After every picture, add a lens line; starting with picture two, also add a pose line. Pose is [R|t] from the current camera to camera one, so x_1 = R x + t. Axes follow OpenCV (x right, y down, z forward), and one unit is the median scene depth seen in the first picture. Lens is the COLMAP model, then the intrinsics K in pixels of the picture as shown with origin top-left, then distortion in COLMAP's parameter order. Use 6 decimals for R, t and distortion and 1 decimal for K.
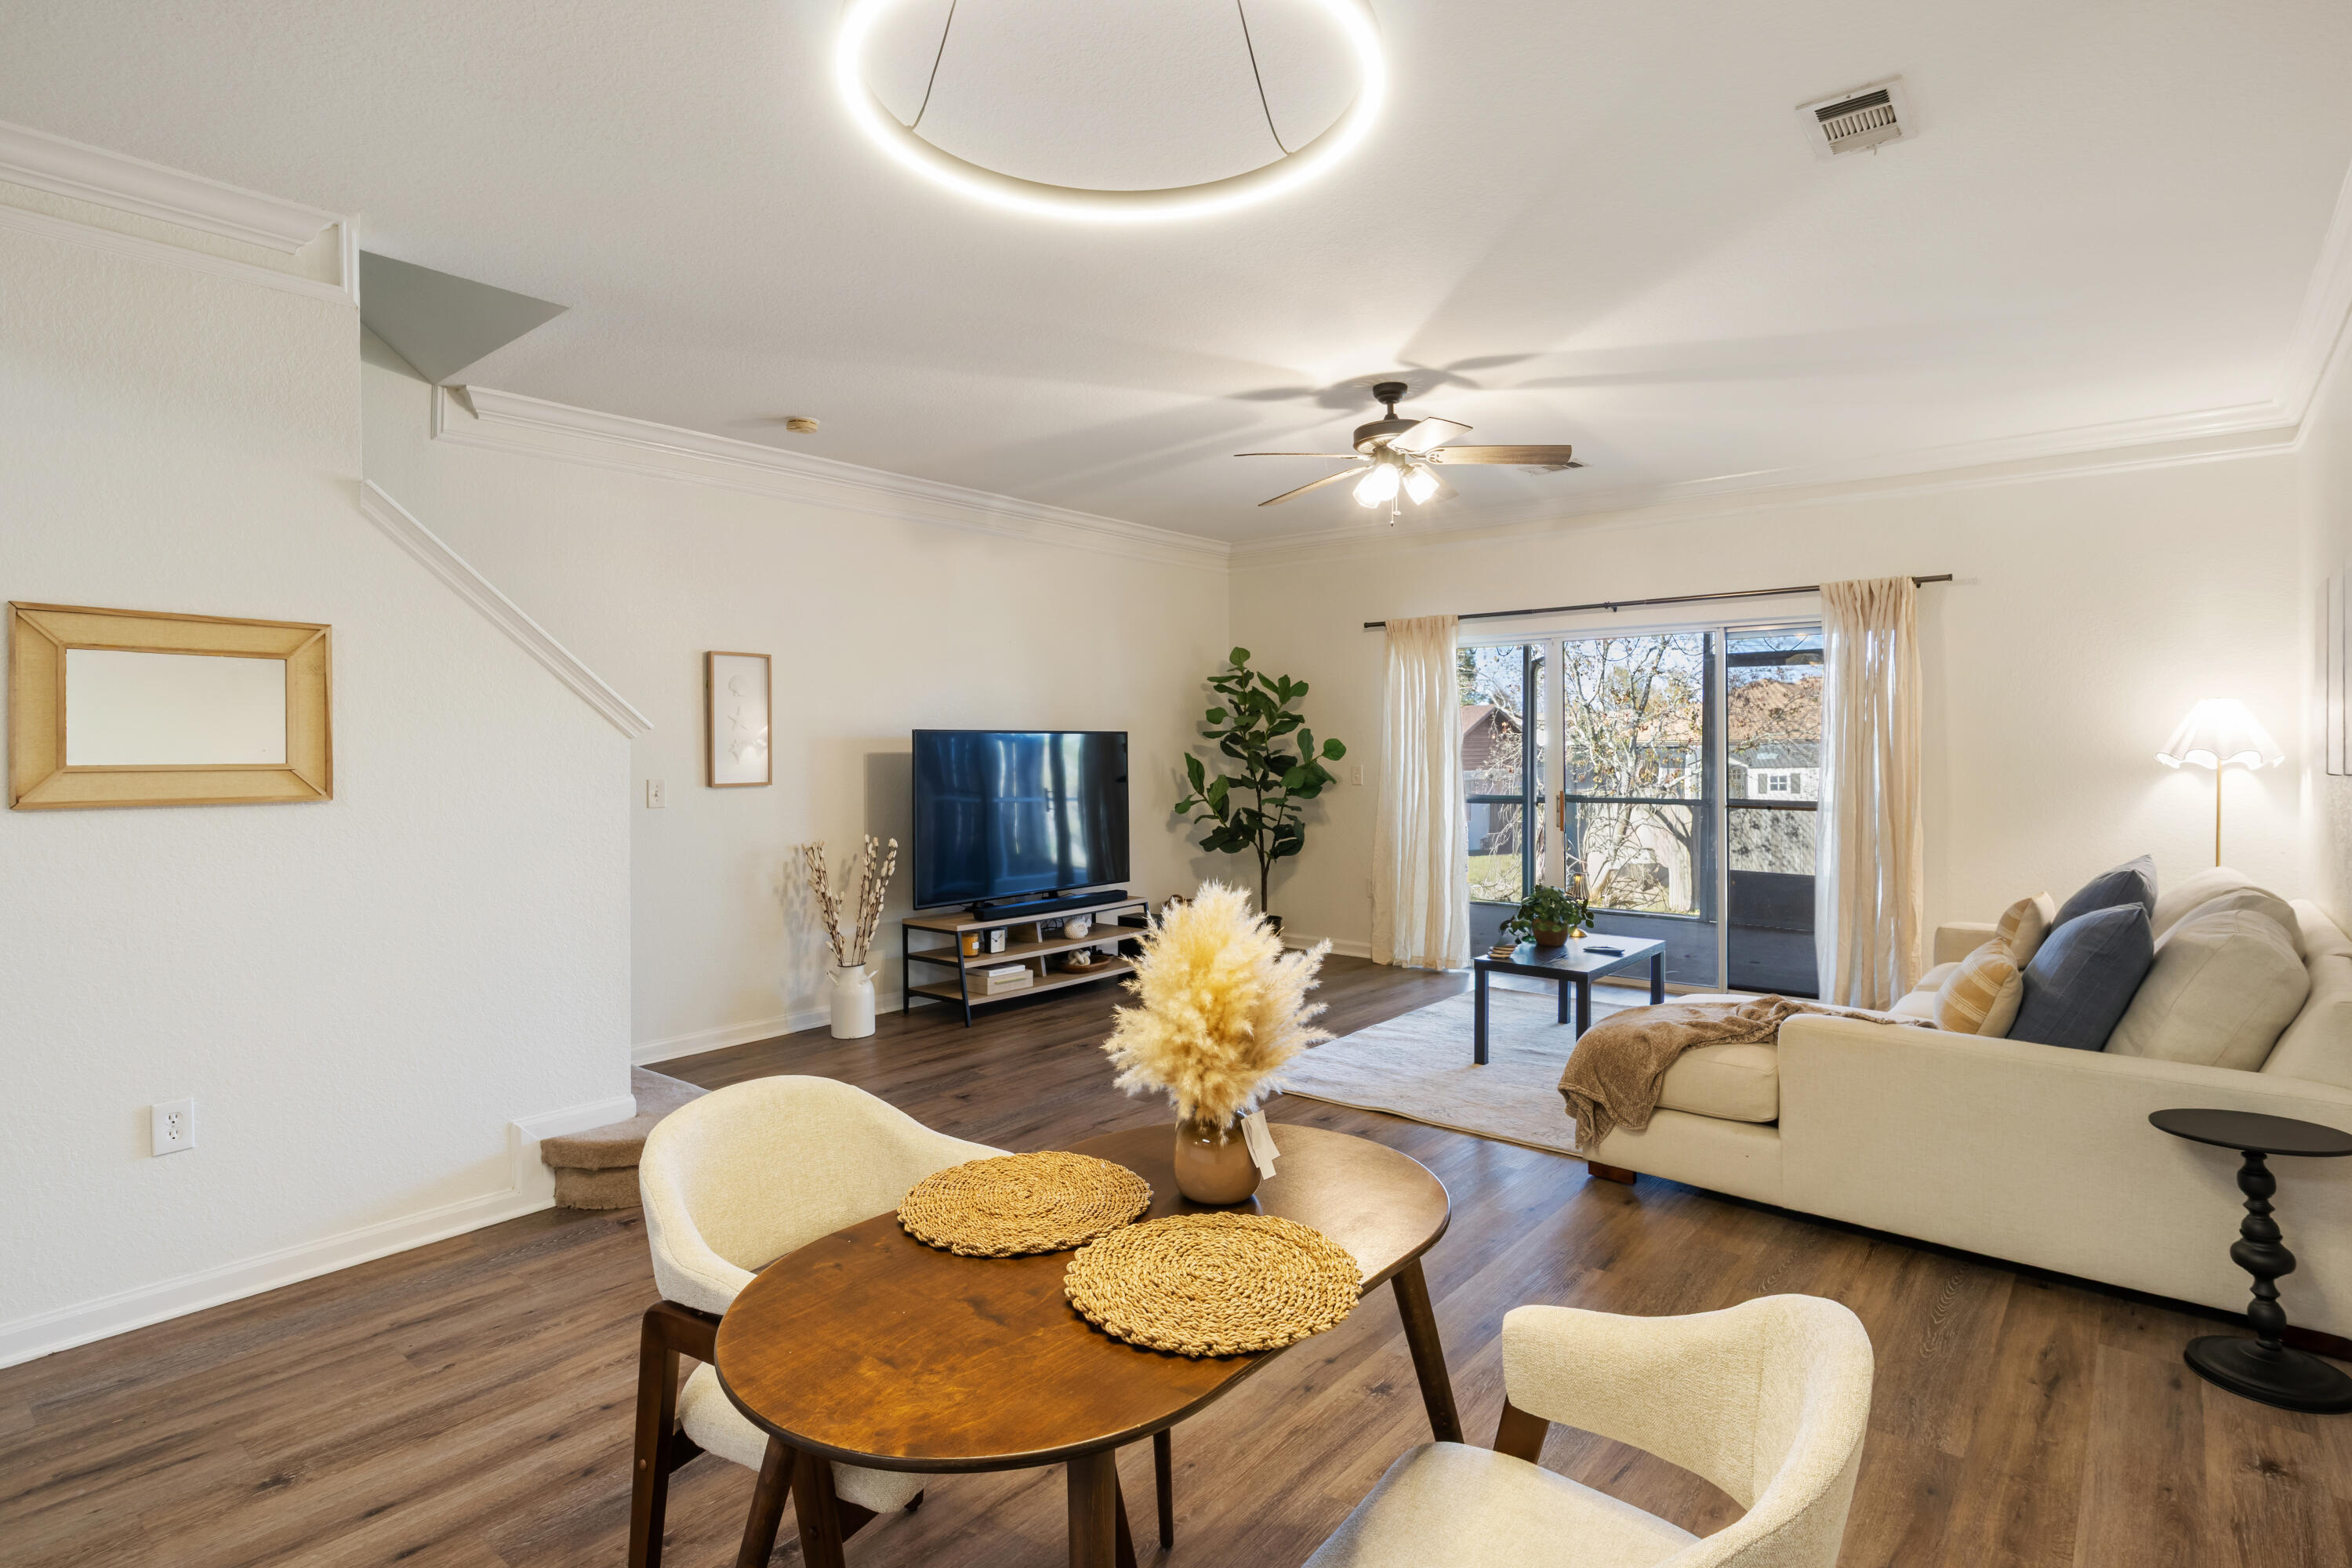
lens RADIAL K [[1201.6, 0, 1183.2], [0, 1201.6, 753.7], [0, 0, 1]] dist [-0.000099, 0.000817]
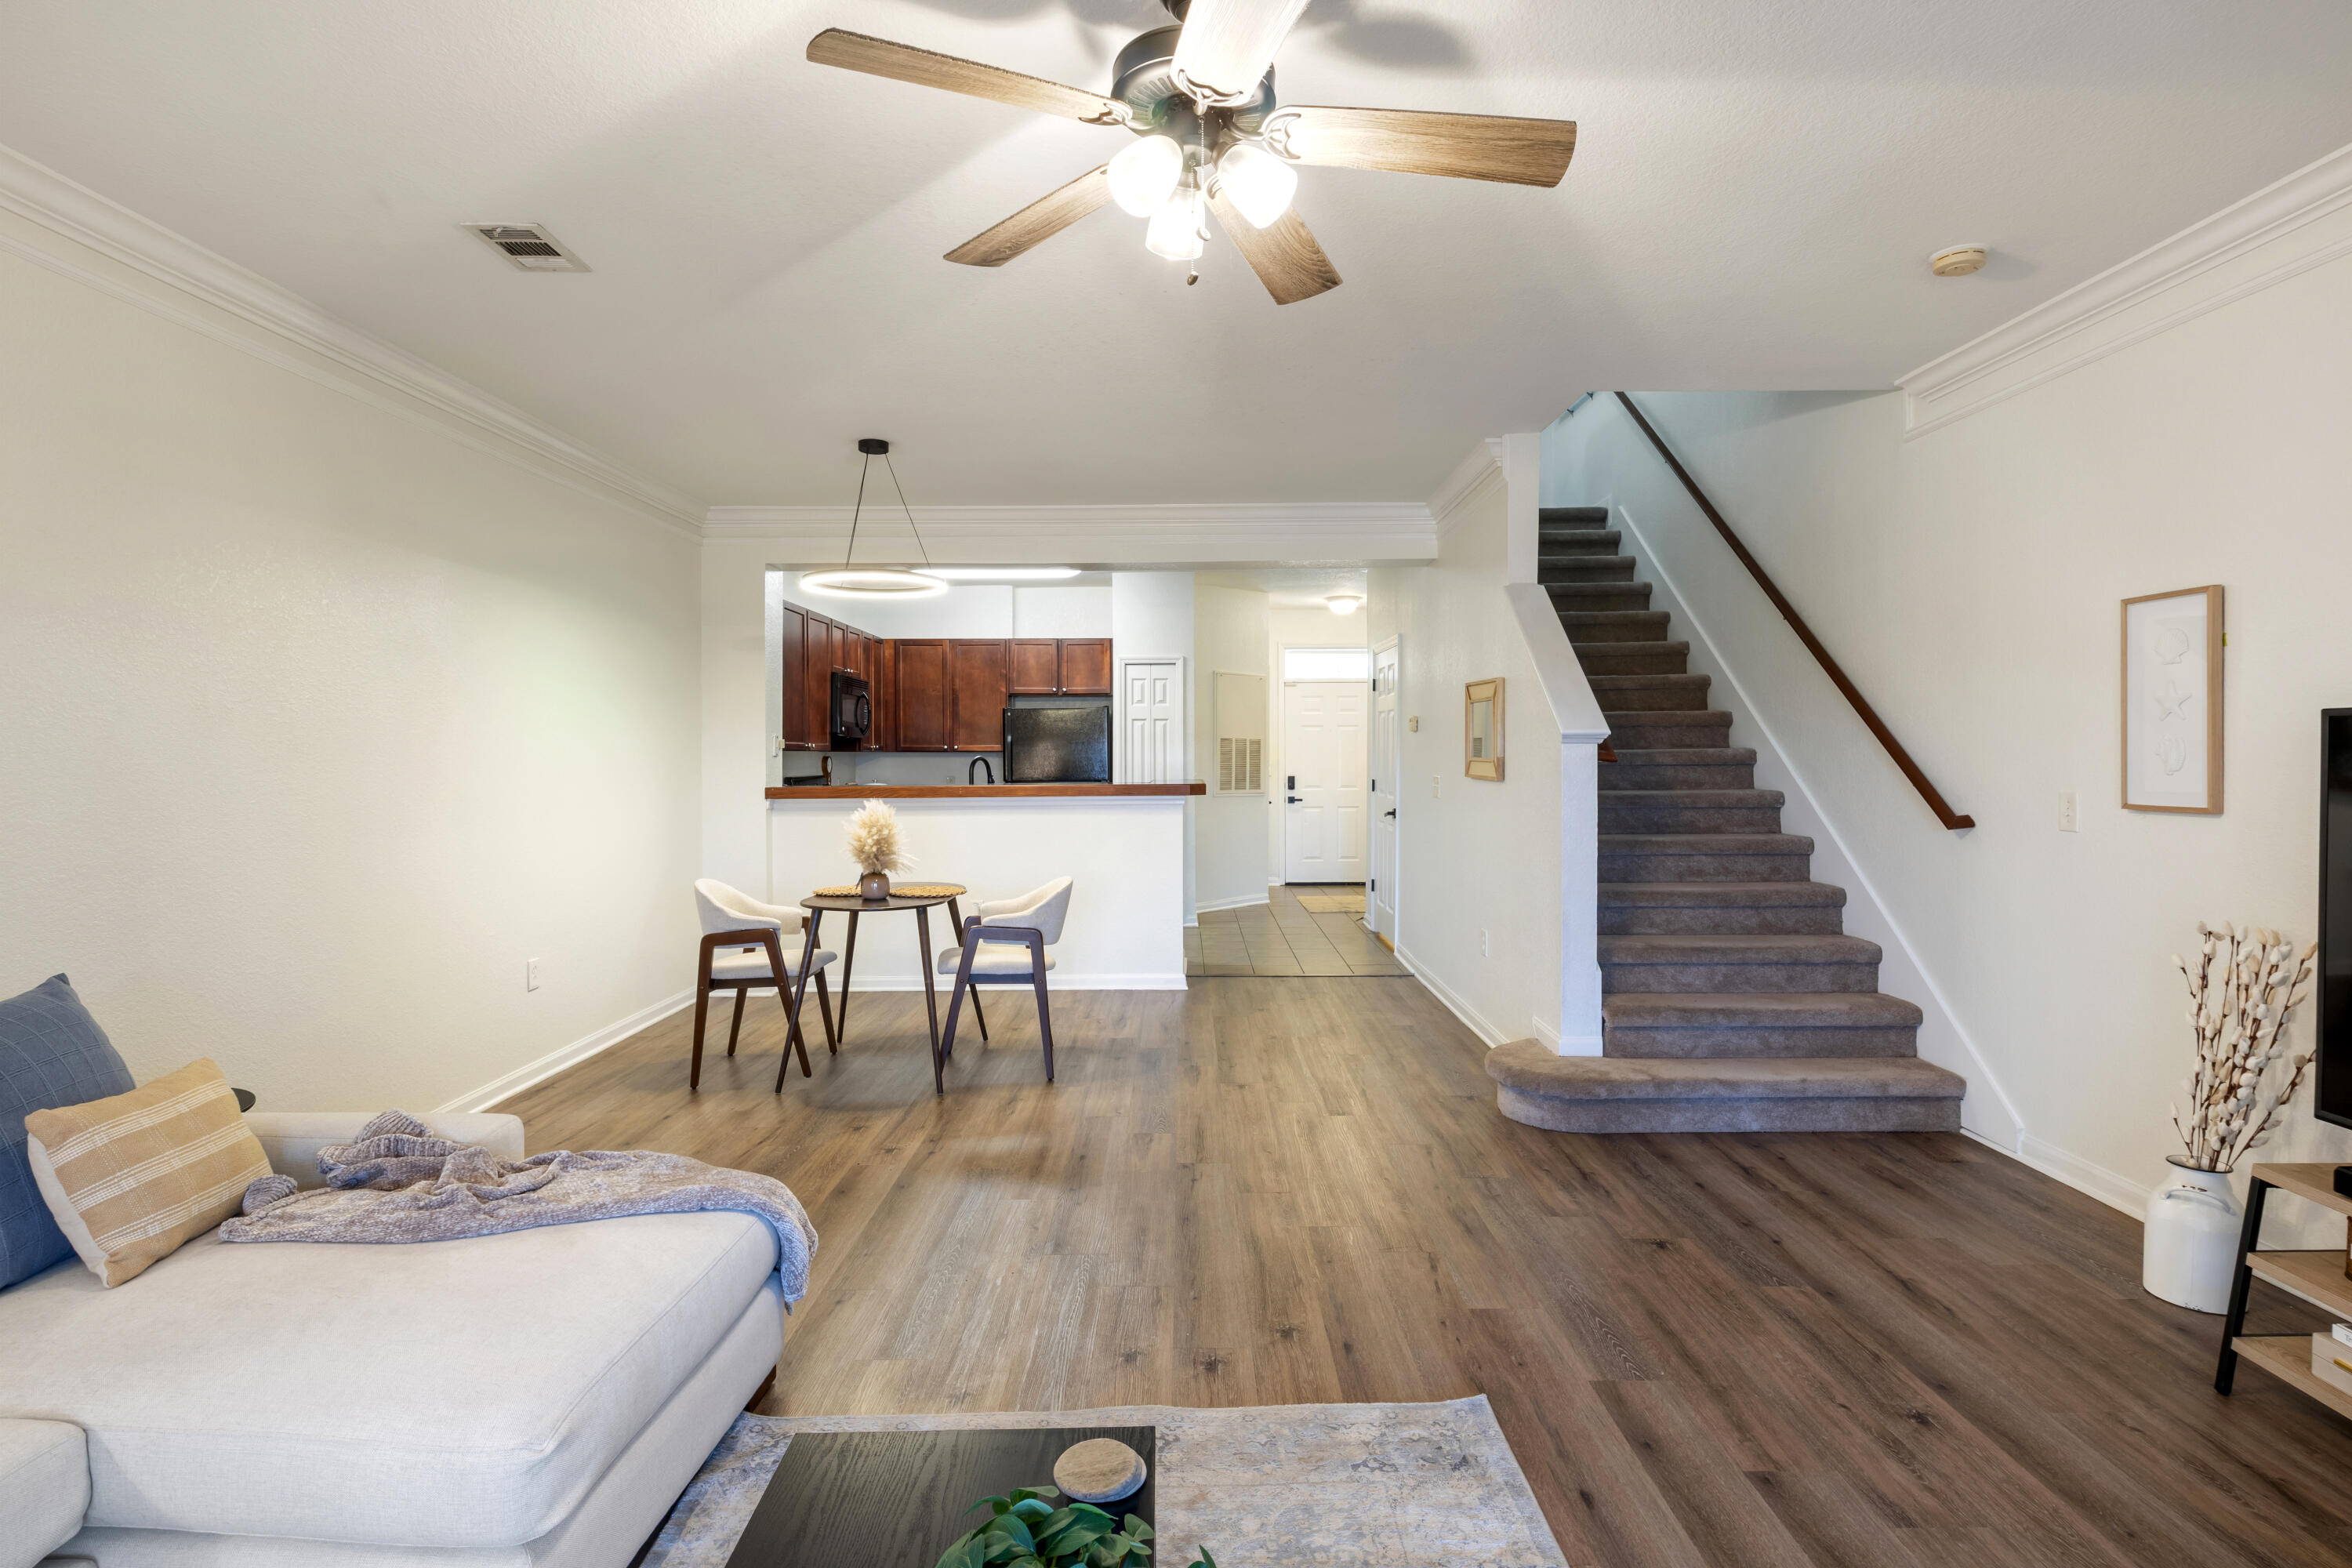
lens RADIAL K [[1172.5, 0, 1180.9], [0, 1172.5, 768.1], [0, 0, 1]] dist [-0.003385, -0.000363]
pose [[-0.773843, 0.017911, -0.633124, 0.305390], [0.004731, 0.999736, 0.022499, -0.008058], [0.633360, 0.014415, -0.773723, 0.881197]]
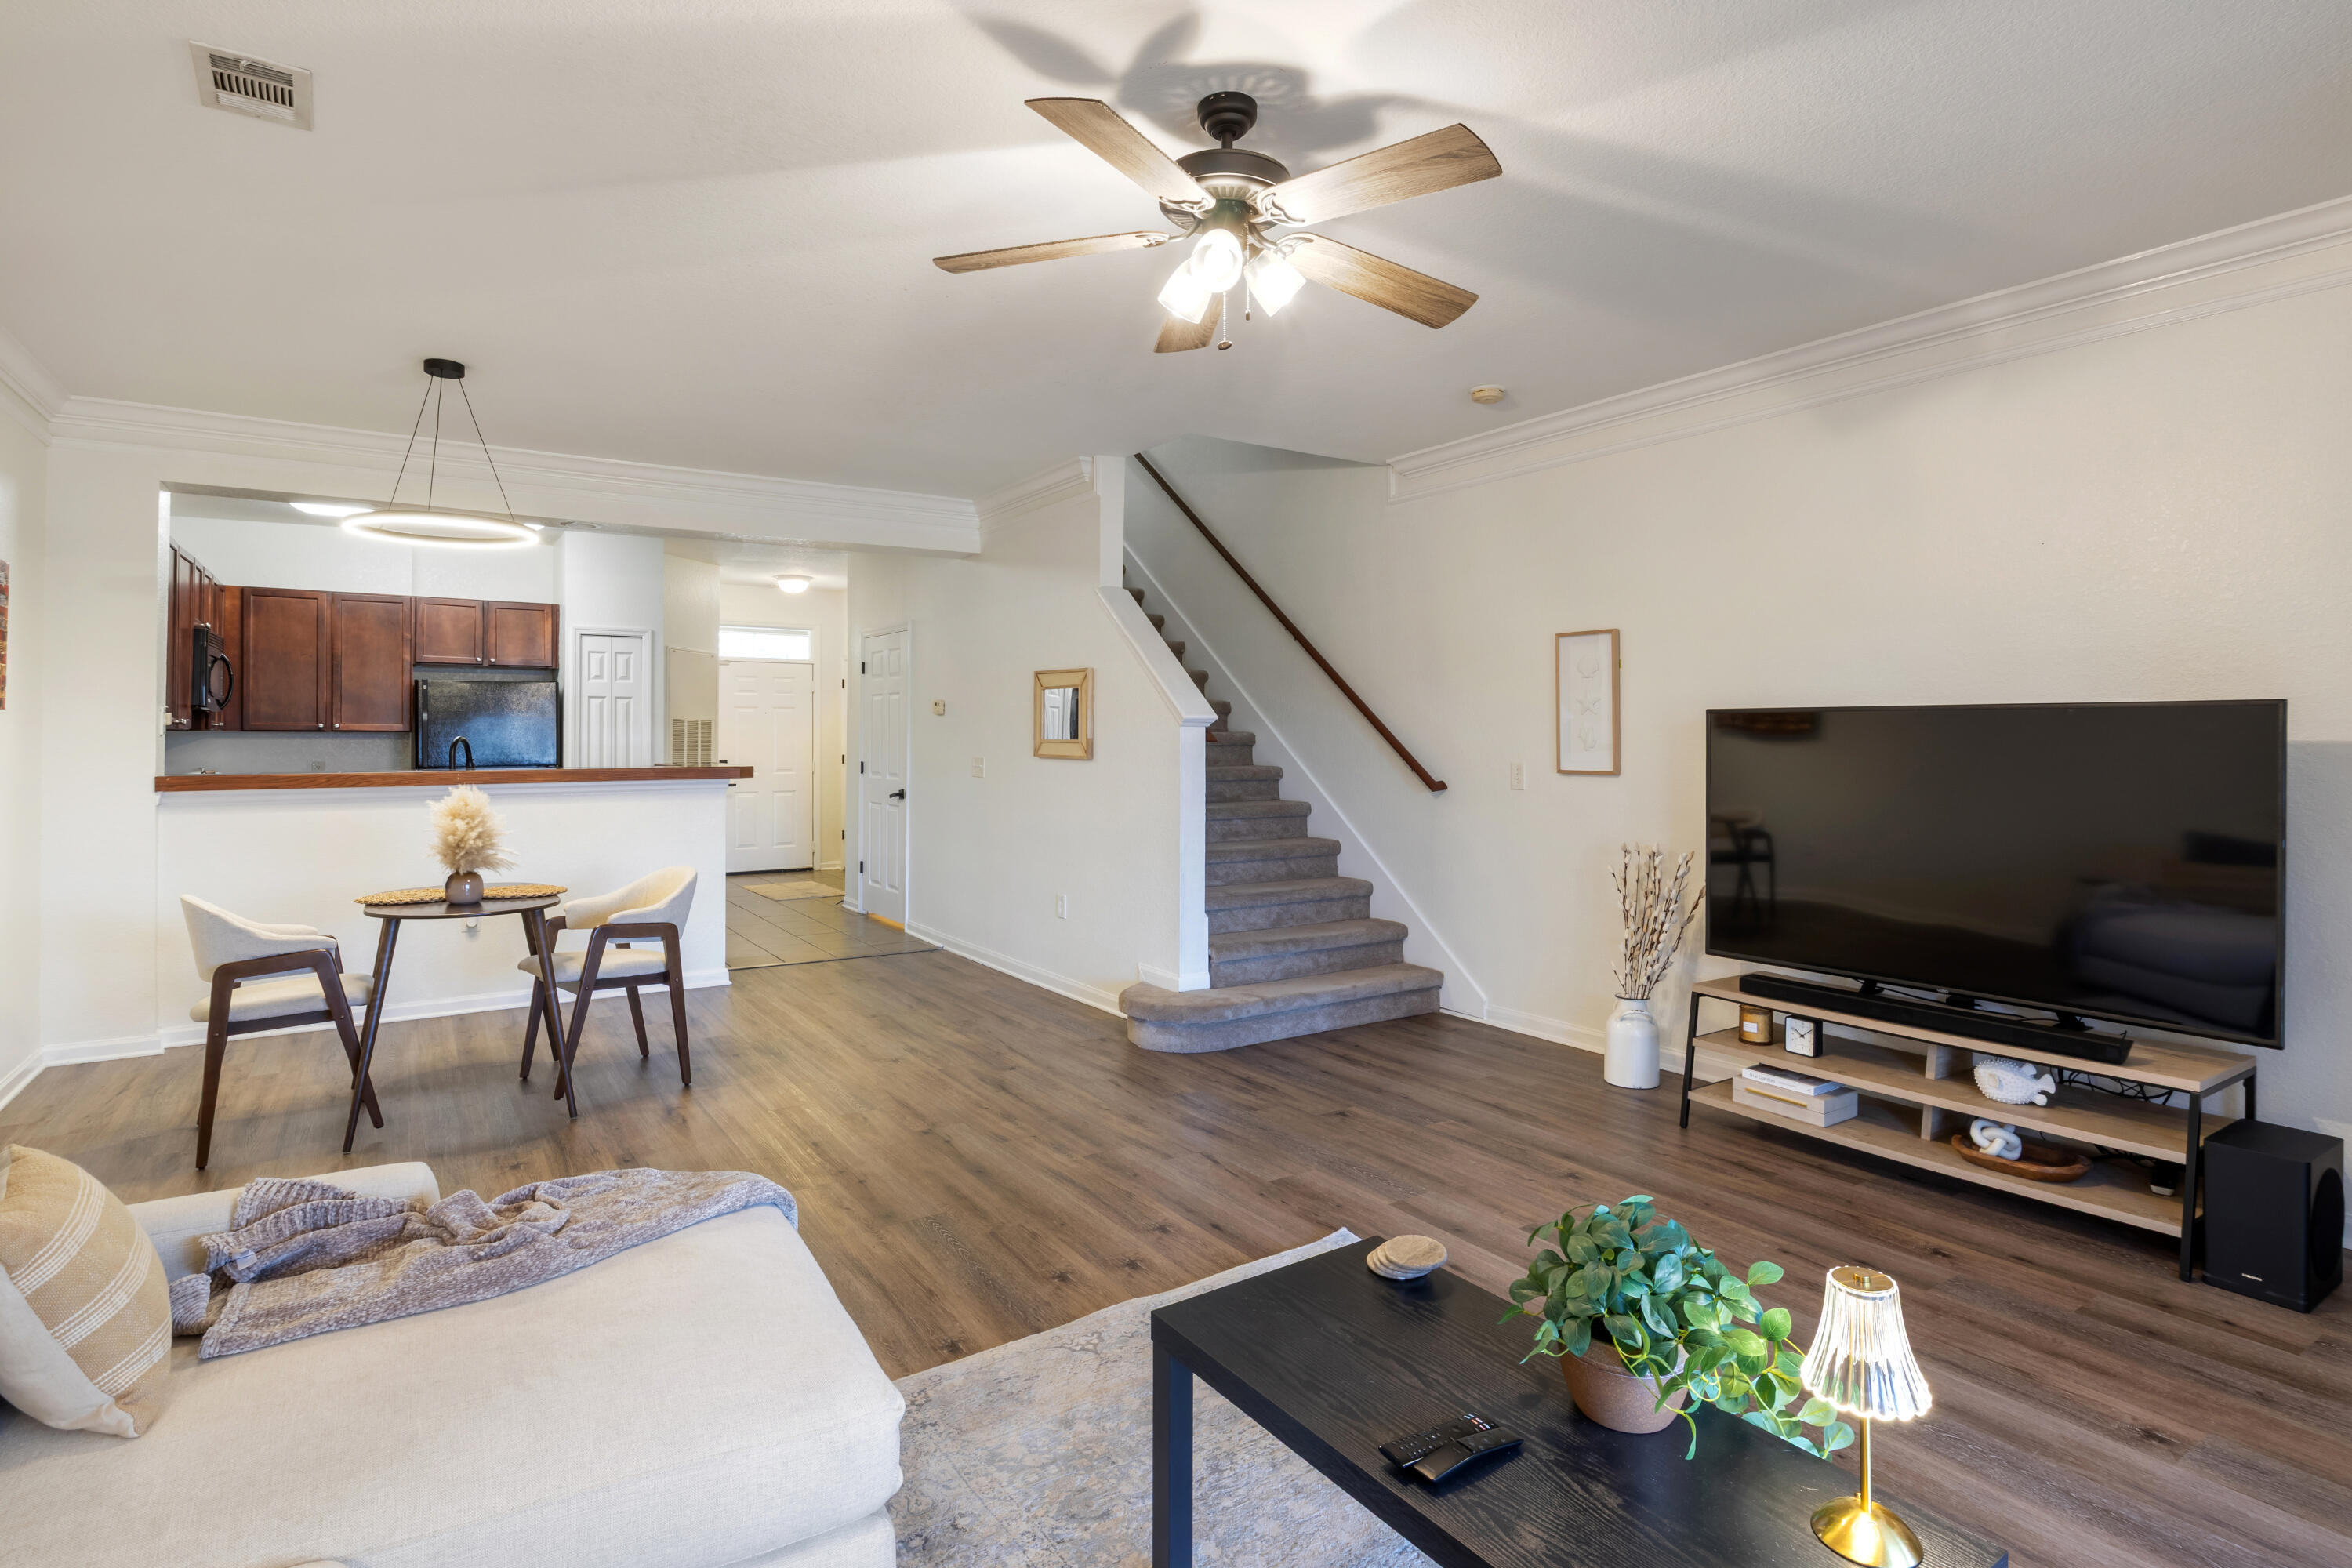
lens RADIAL K [[1187.9, 0, 1186.7], [0, 1187.9, 725.3], [0, 0, 1]] dist [-0.005184, -0.000030]
pose [[-0.293319, -0.002697, -0.956011, 0.468927], [-0.005016, 0.999987, -0.001282, -0.006178], [0.956002, 0.004419, -0.293328, 0.750658]]
